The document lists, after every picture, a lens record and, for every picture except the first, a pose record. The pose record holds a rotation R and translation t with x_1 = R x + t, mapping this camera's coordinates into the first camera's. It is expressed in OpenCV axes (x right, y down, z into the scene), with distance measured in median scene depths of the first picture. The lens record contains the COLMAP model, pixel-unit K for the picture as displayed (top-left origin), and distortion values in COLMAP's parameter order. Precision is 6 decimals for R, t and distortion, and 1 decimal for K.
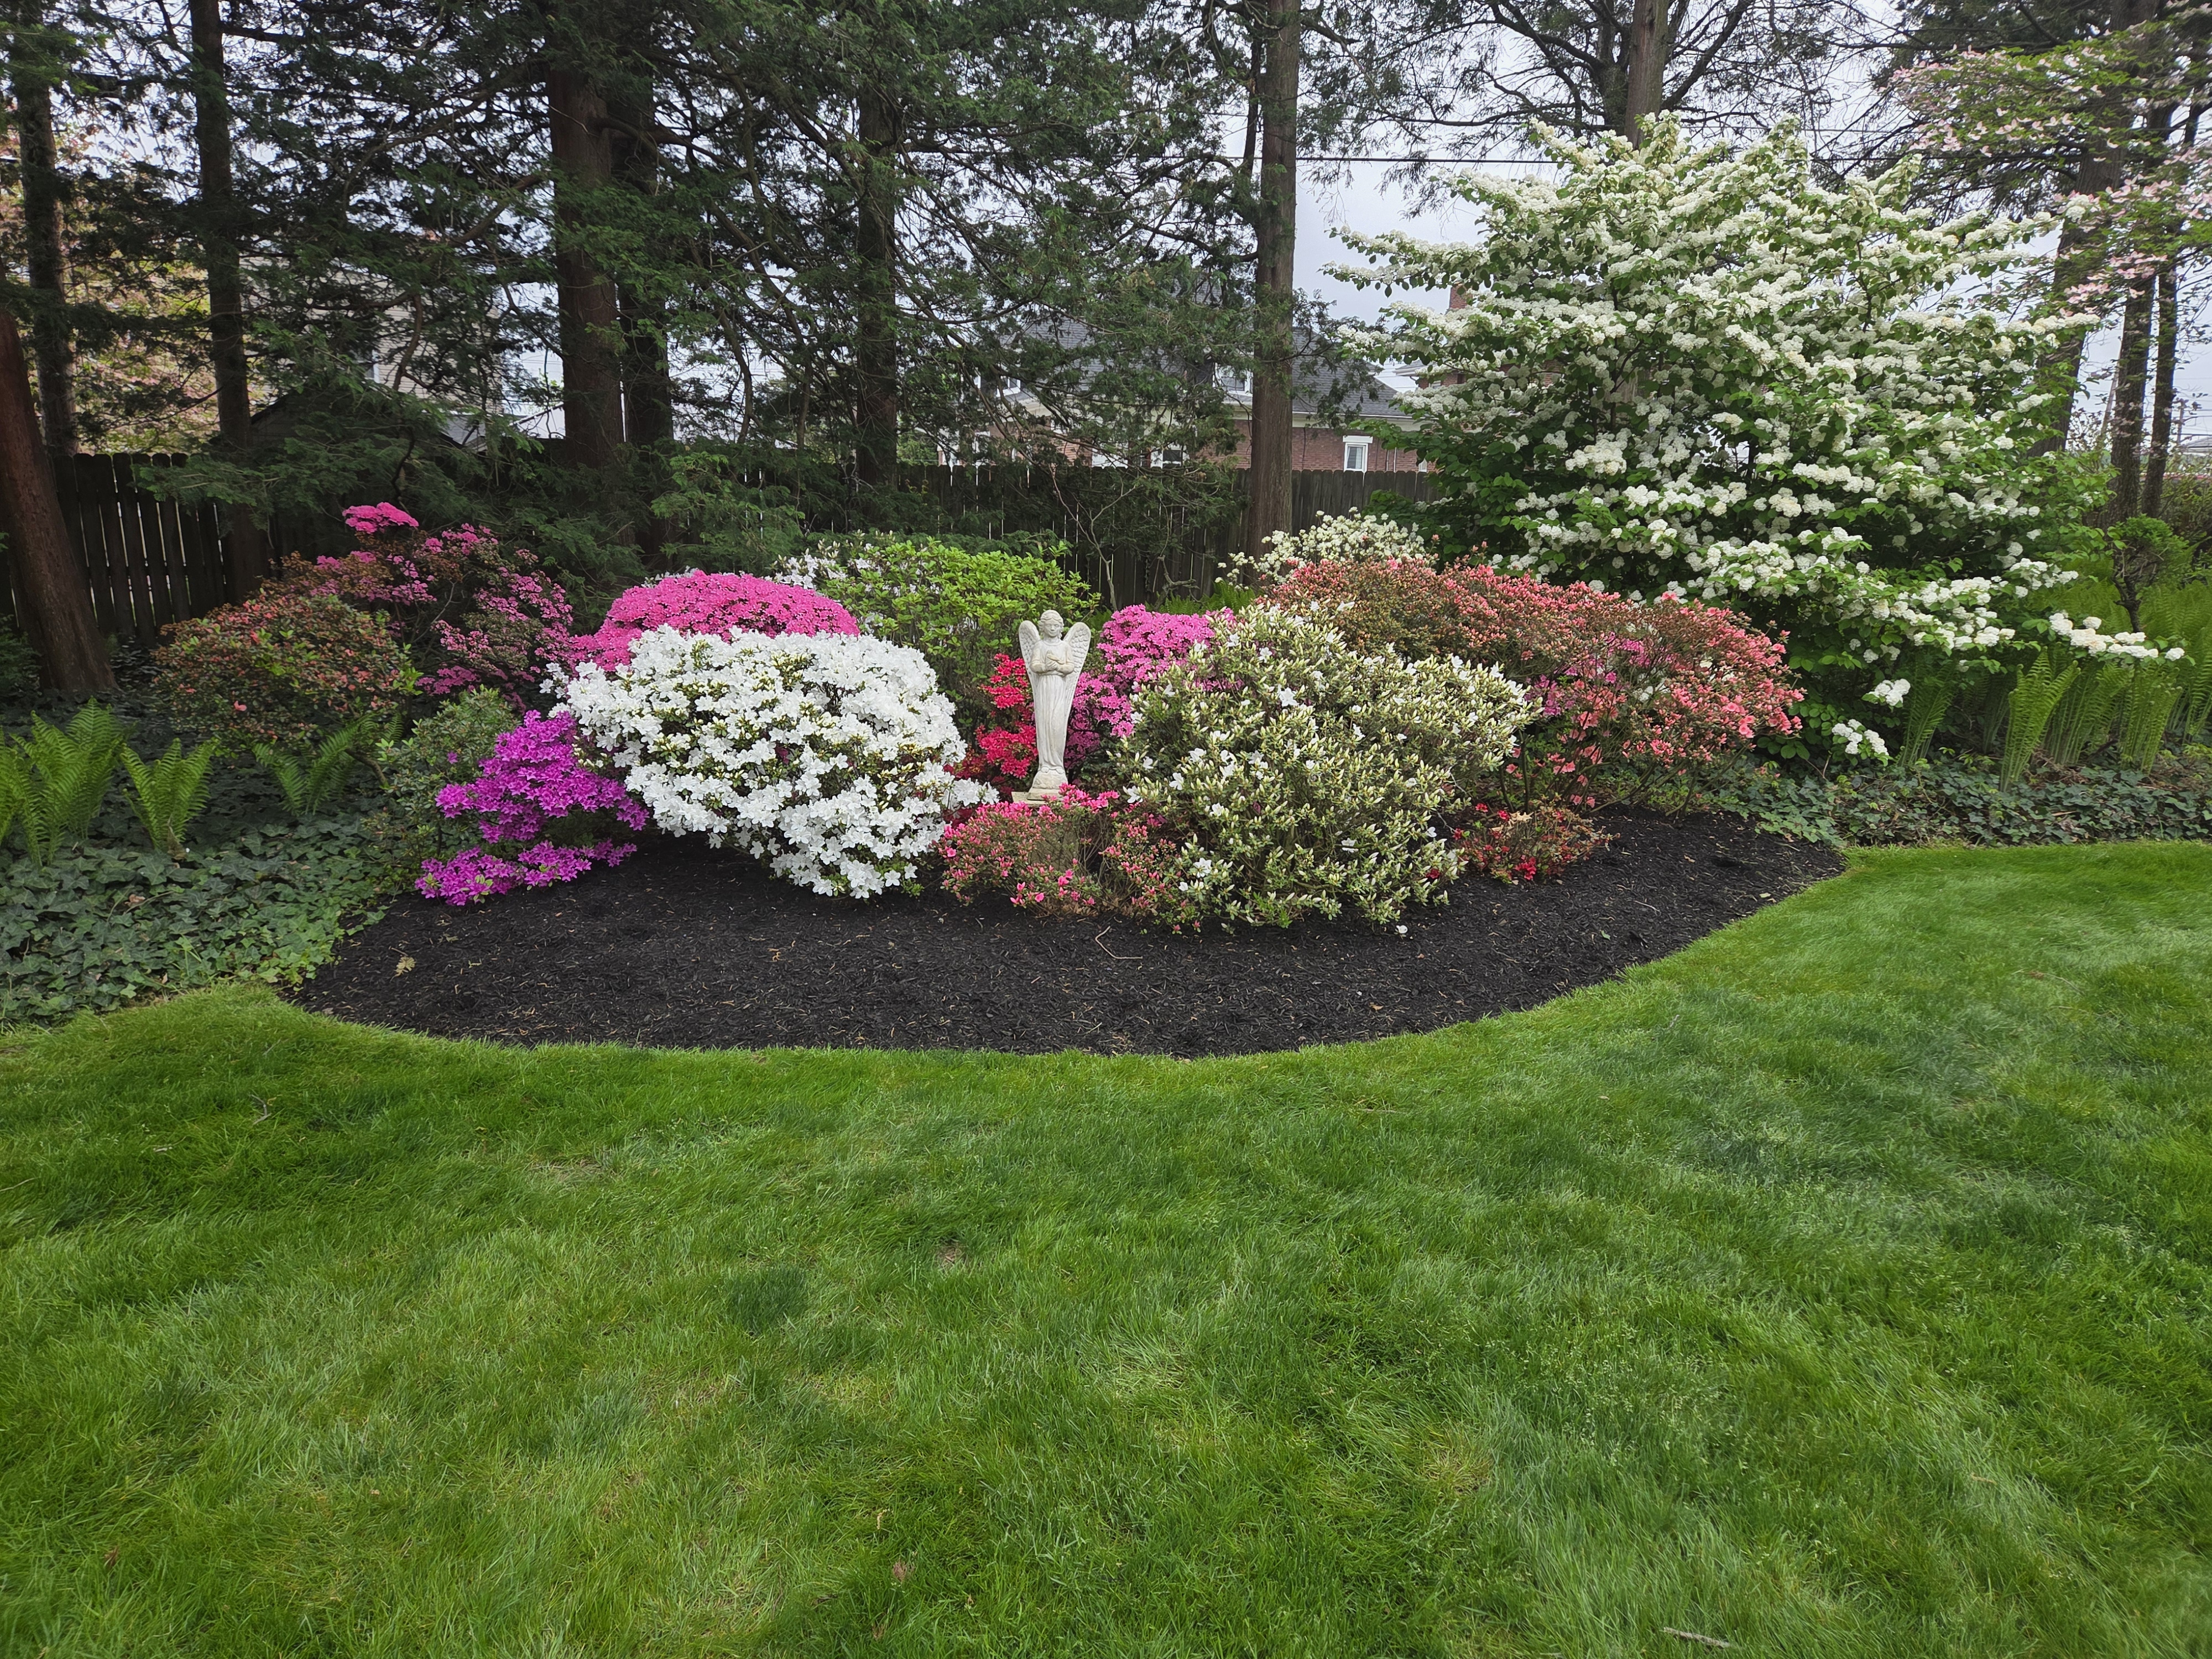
lens RADIAL K [[1492.1, 0, 1154.9], [0, 1492.1, 856.8], [0, 0, 1]] dist [0.072087, -0.003337]
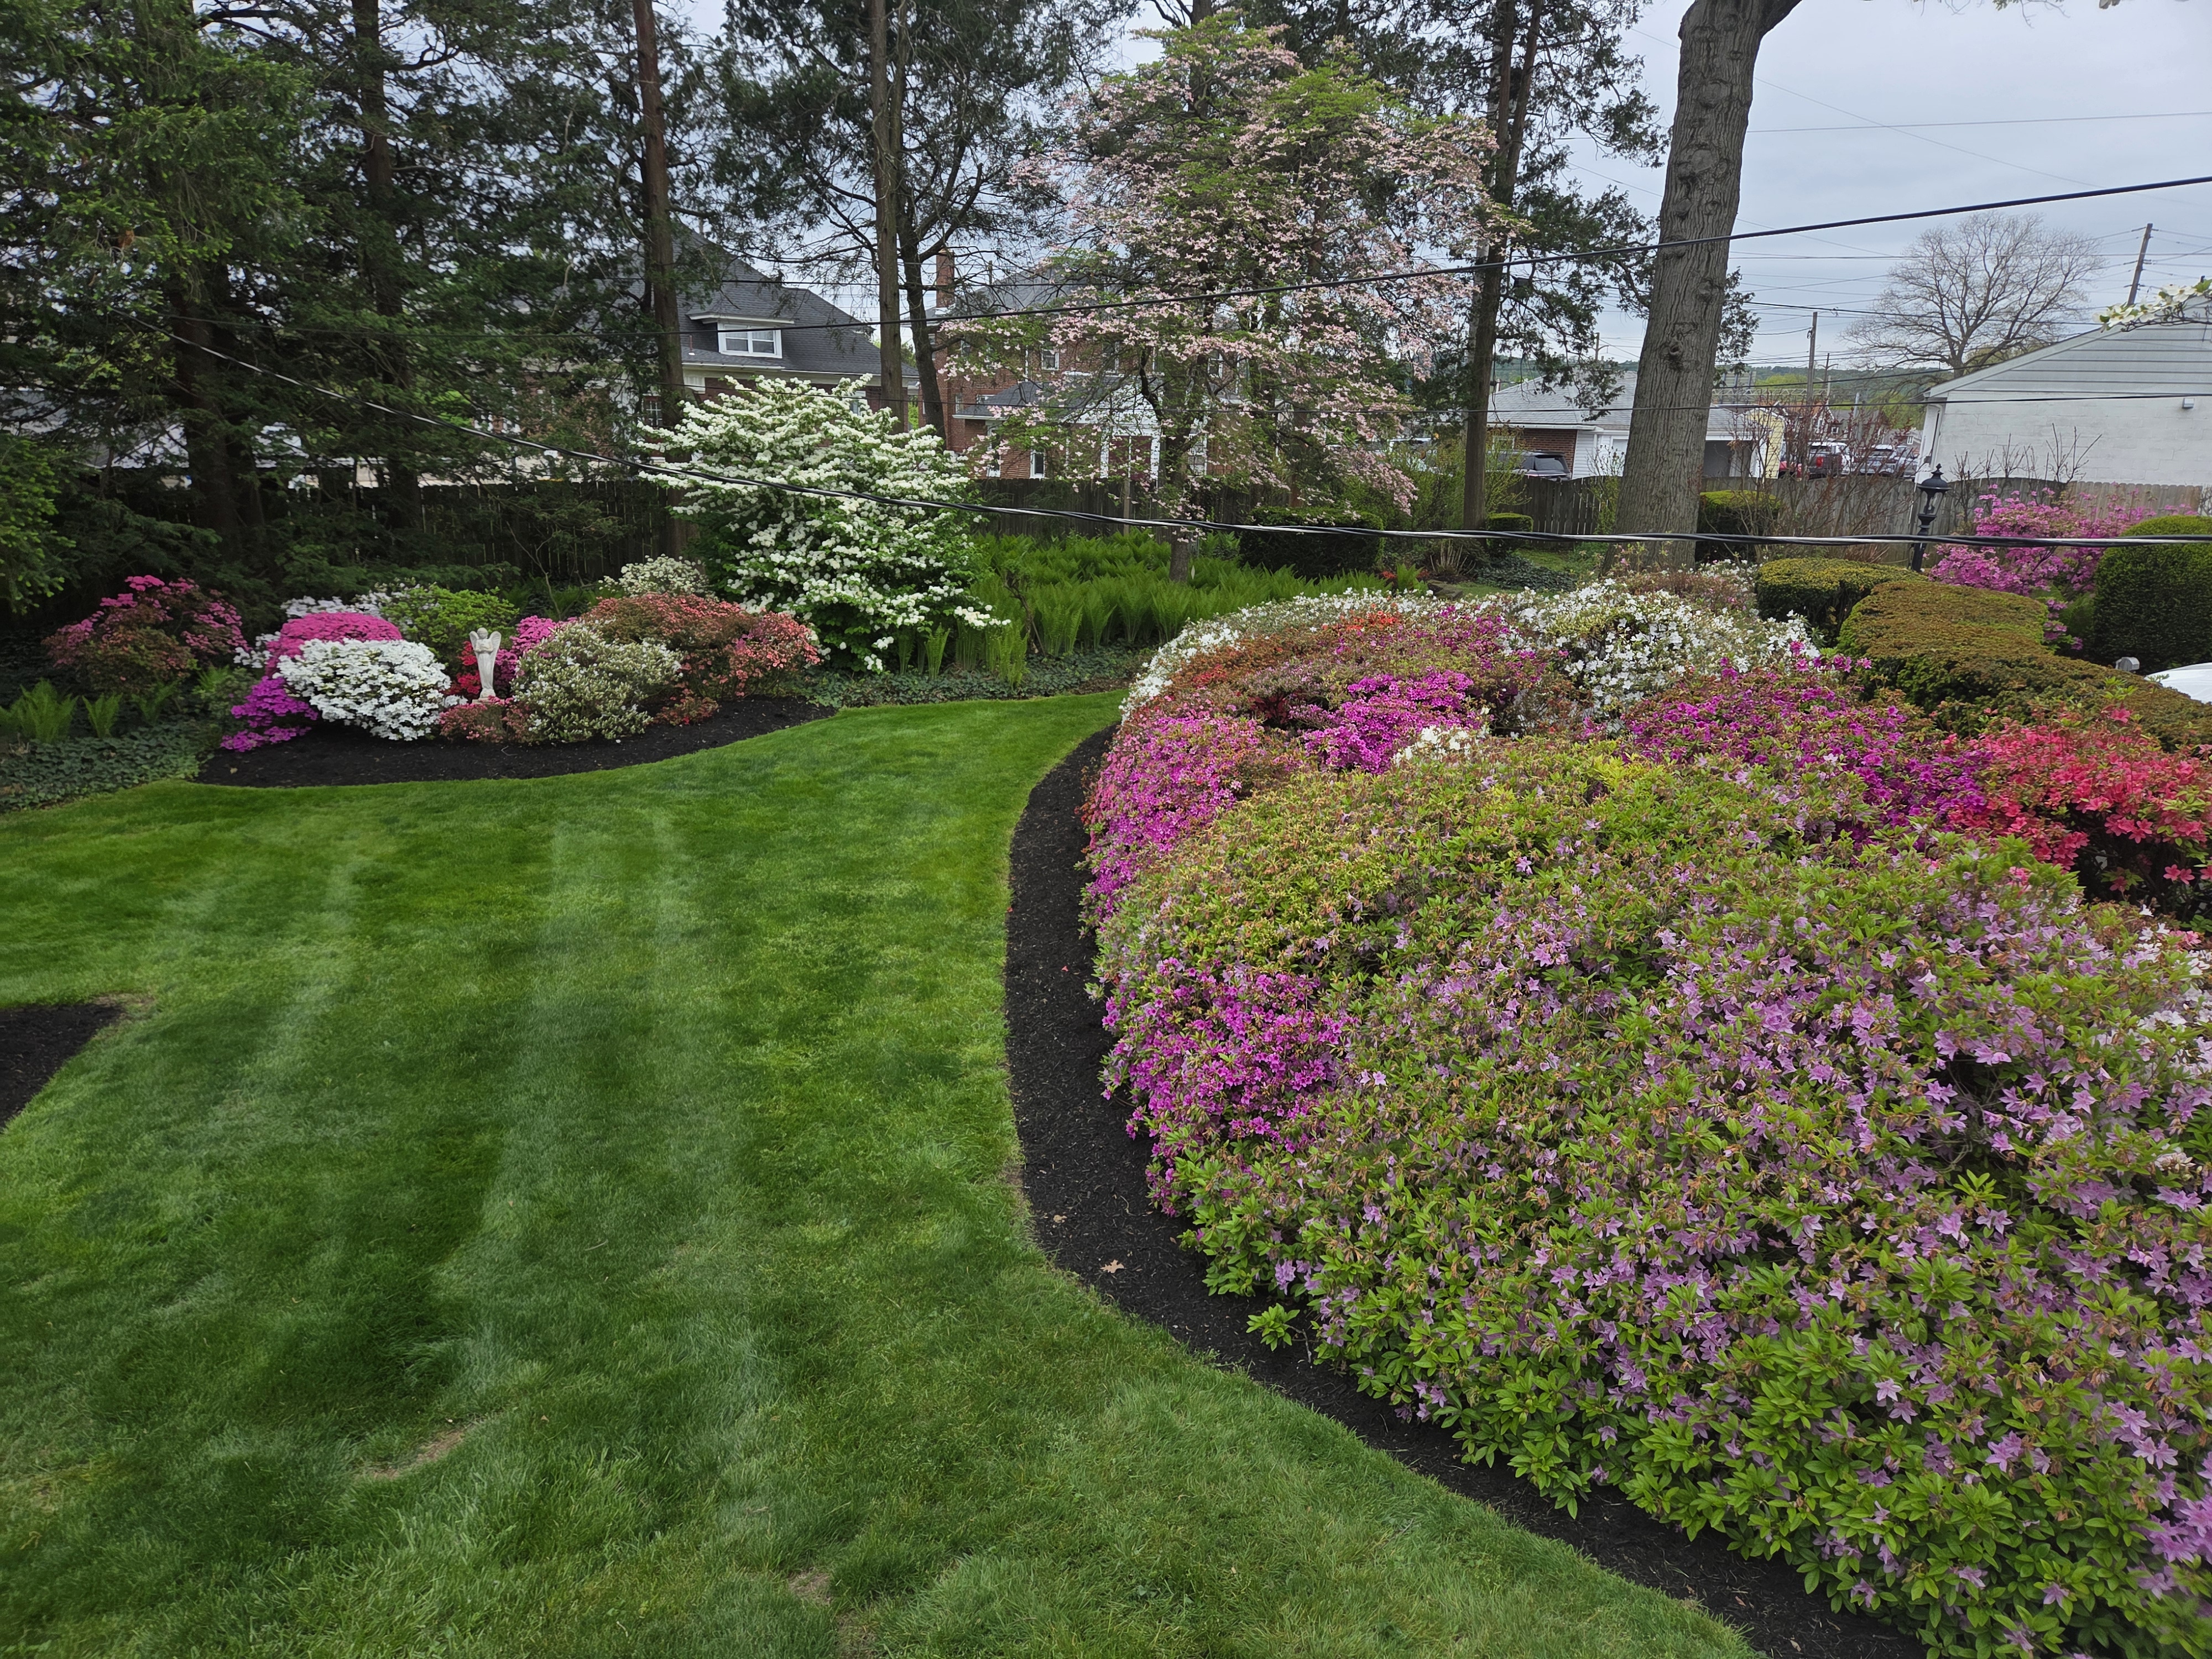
lens RADIAL K [[1481.7, 0, 1114.8], [0, 1481.7, 824.2], [0, 0, 1]] dist [0.084385, -0.090734]
pose [[0.970440, -0.065318, 0.232335, 0.398139], [0.055297, 0.997247, 0.049394, 0.113347], [-0.234922, -0.035087, 0.971381, -1.930086]]
